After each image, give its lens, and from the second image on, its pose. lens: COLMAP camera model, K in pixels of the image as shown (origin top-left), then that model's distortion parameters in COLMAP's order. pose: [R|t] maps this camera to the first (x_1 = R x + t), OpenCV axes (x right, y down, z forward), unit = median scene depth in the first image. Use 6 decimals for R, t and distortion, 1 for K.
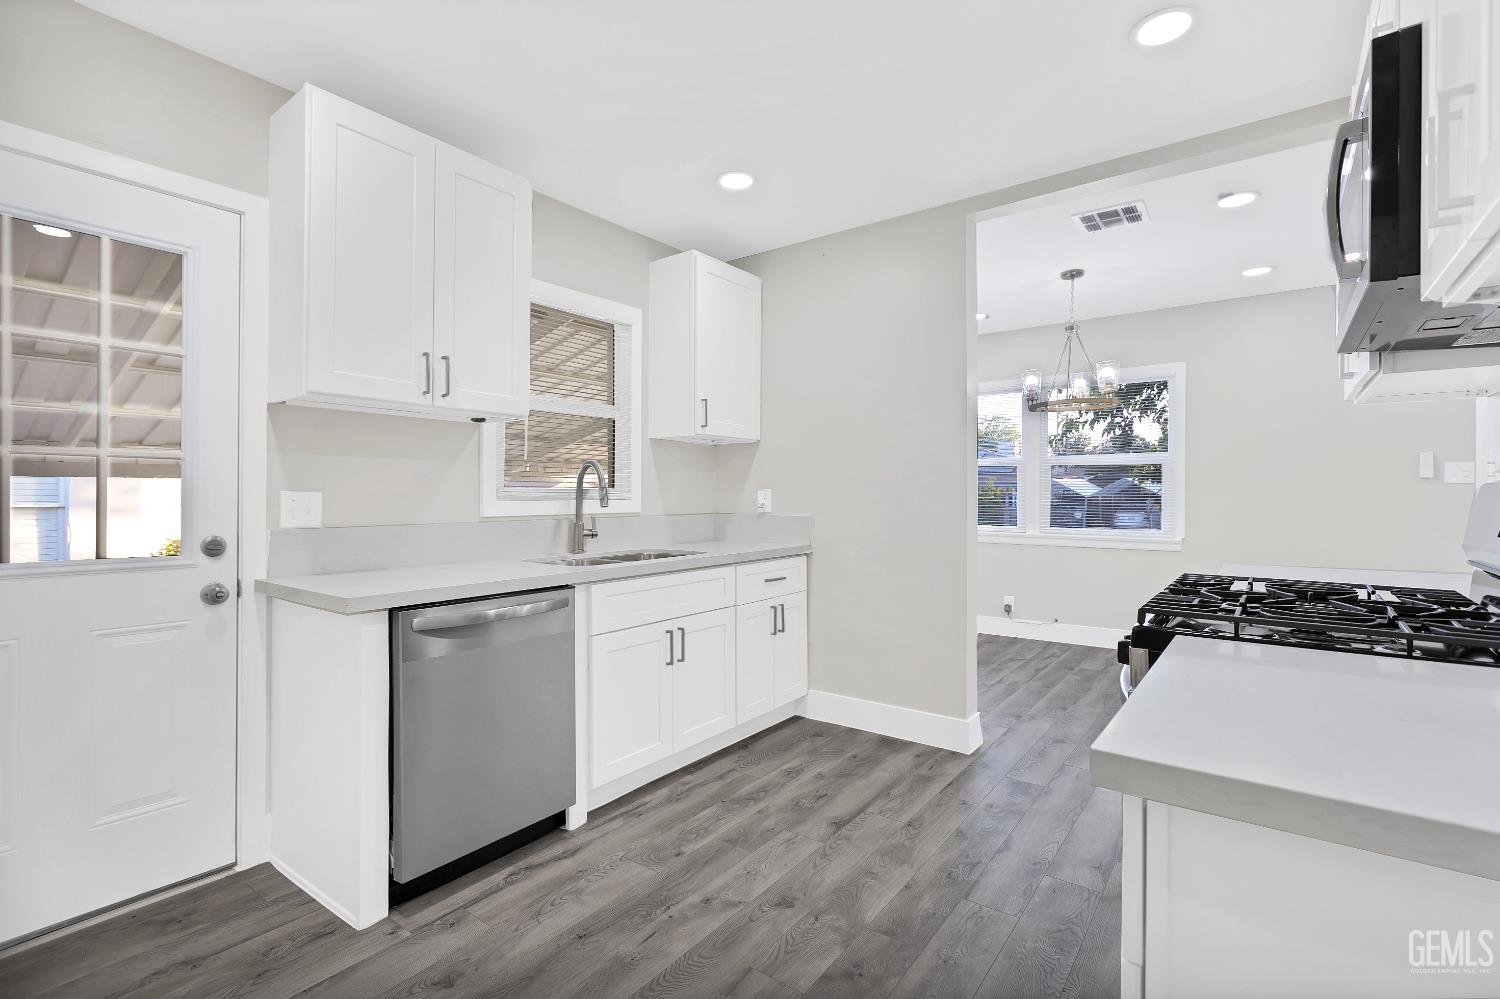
lens RADIAL K [[679.9, 0, 743.1], [0, 679.9, 494.6], [0, 0, 1]] dist [-0.000248, -0.000768]
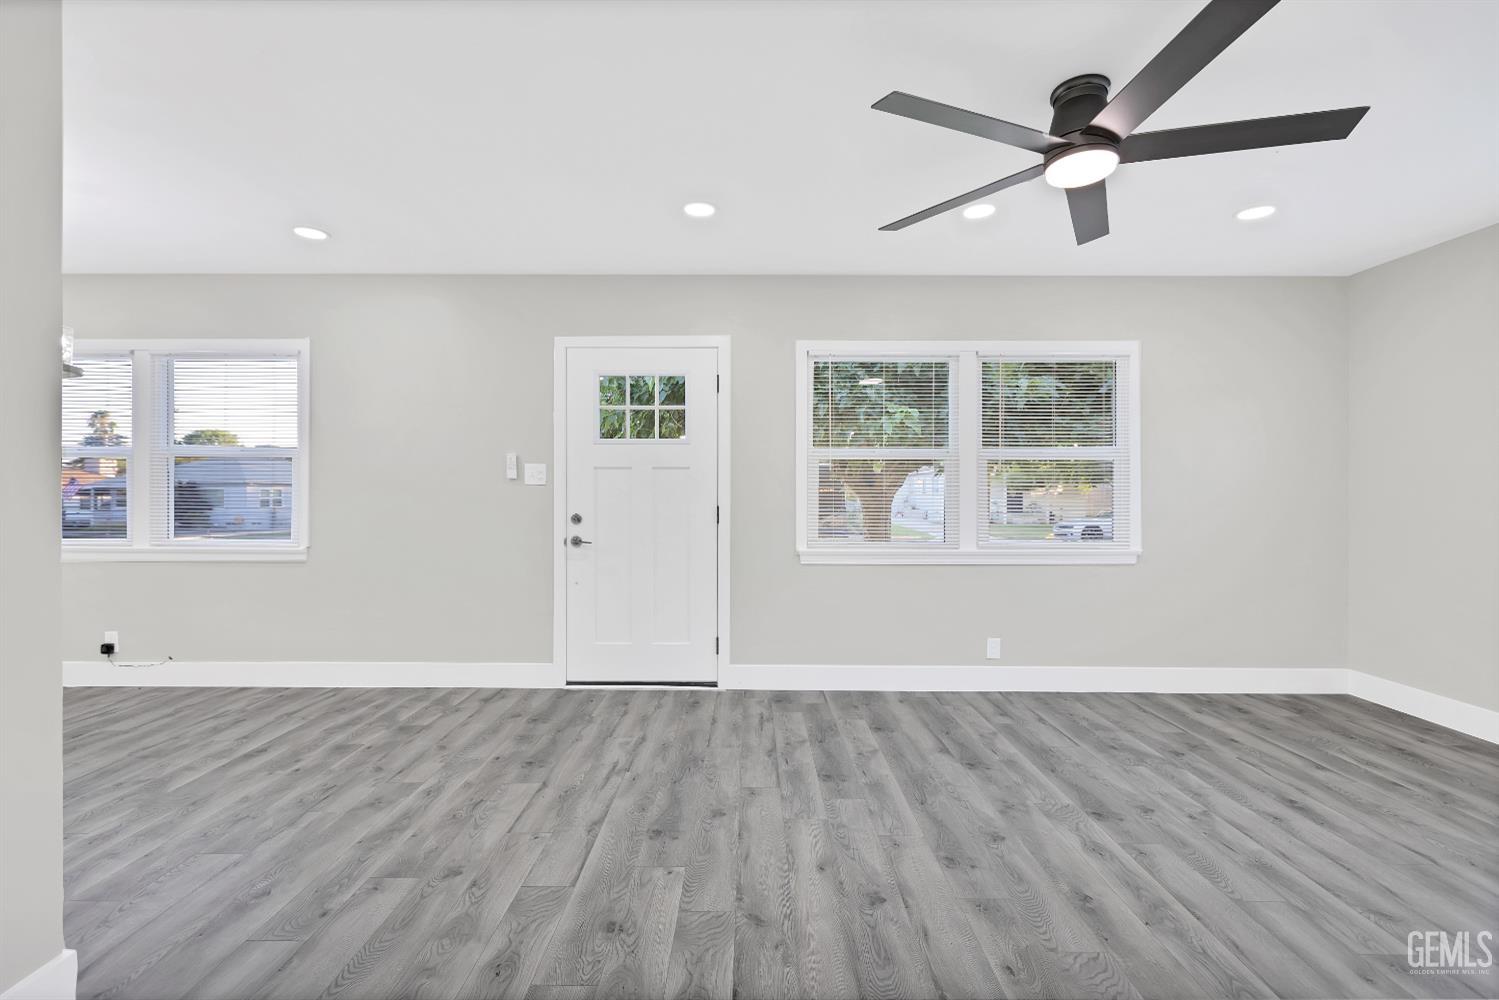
lens RADIAL K [[678.8, 0, 715.7], [0, 678.8, 497.8], [0, 0, 1]] dist [0.000685, 0.000195]
pose [[0.818364, -0.000712, 0.574700, 1.176599], [-0.002611, 0.999984, 0.004958, -0.004774], [-0.574695, -0.005558, 0.818349, 0.028105]]
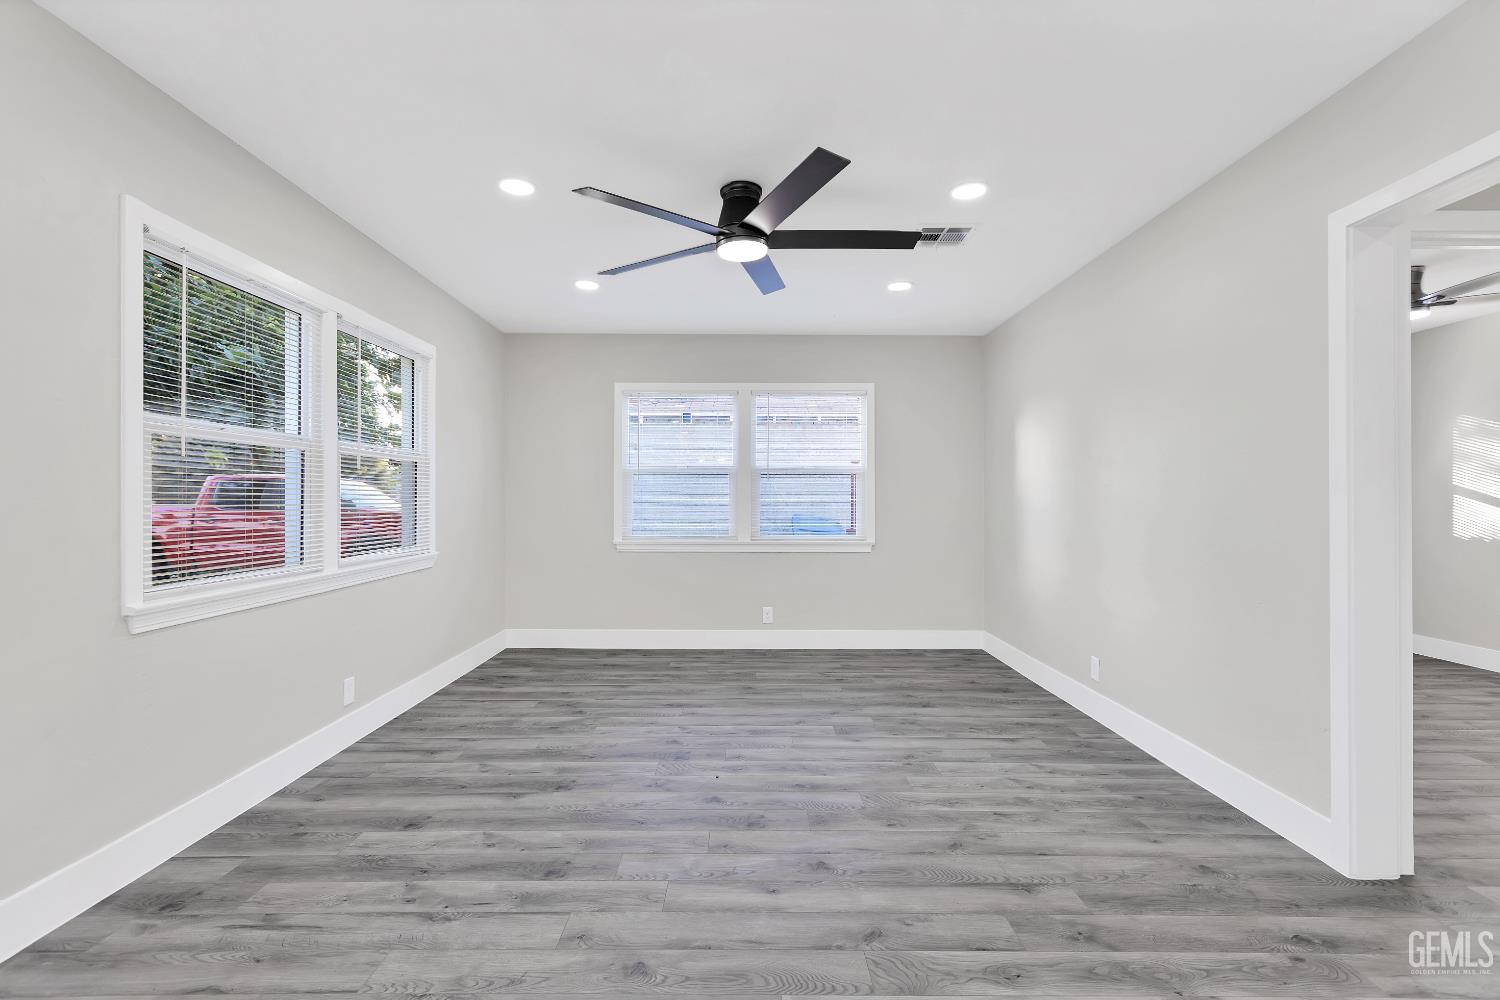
lens RADIAL K [[674.6, 0, 774.9], [0, 674.6, 500.9], [0, 0, 1]] dist [0.000242, 0.000038]
pose [[-0.618422, -0.003295, 0.785839, 1.136683], [-0.001835, 0.999995, 0.002749, -0.007068], [-0.785844, 0.000258, -0.618425, 1.189894]]
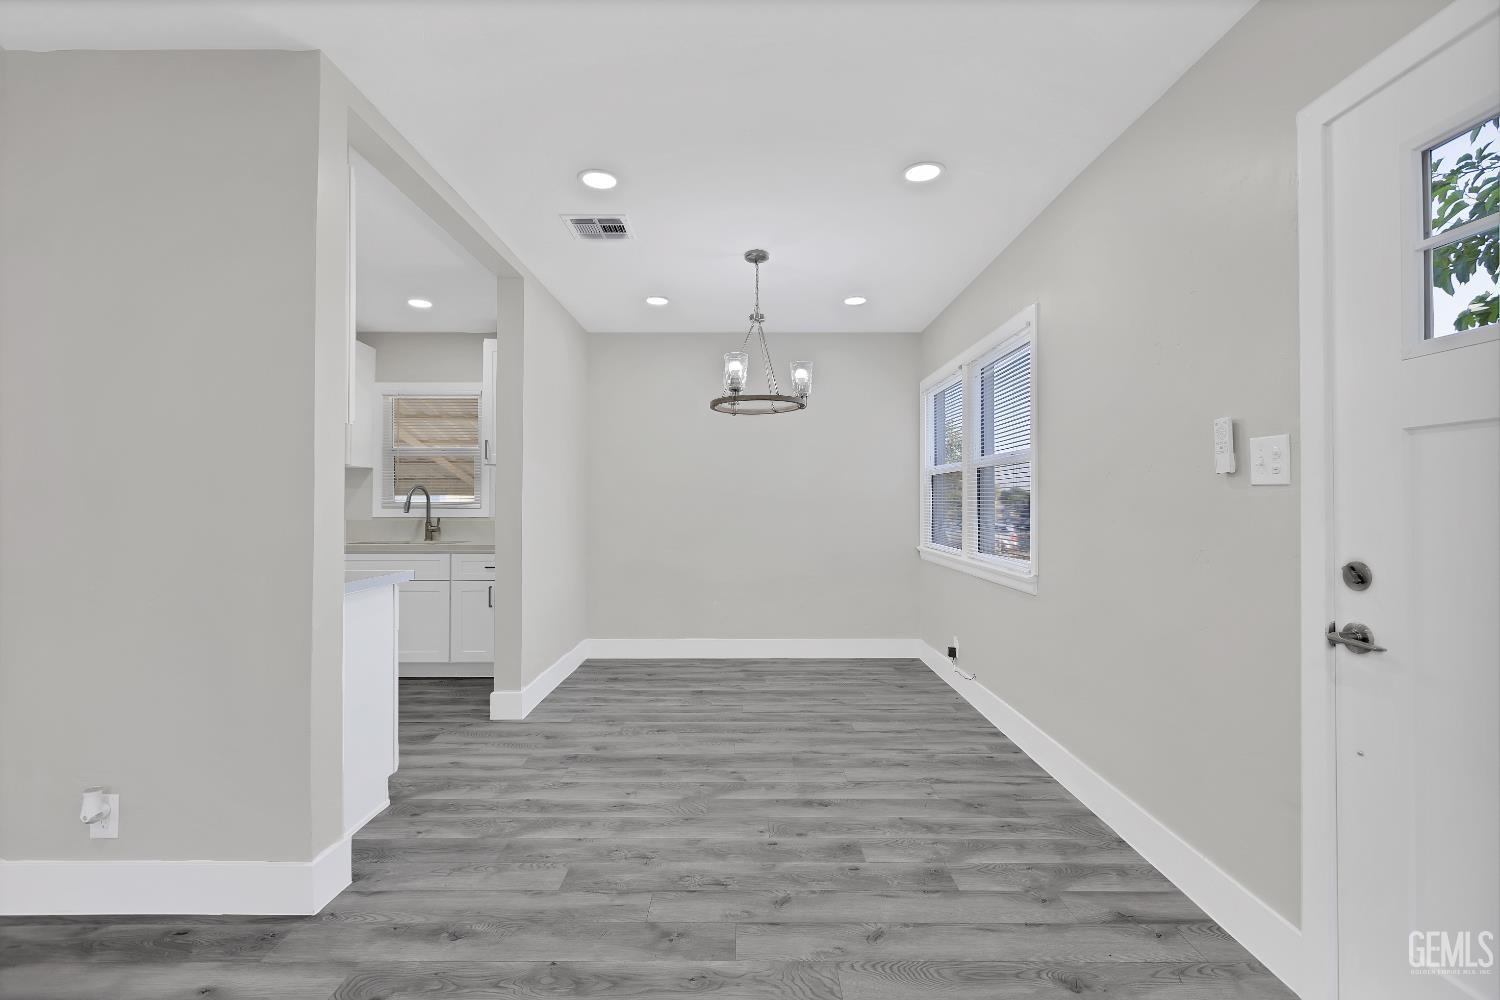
lens RADIAL K [[674.6, 0, 774.9], [0, 674.6, 500.9], [0, 0, 1]] dist [0.000242, 0.000038]
pose [[0.615836, -0.001805, -0.787873, 2.034833], [0.000062, 0.999997, -0.002243, -0.009538], [0.787875, 0.001332, 0.615834, 0.836449]]
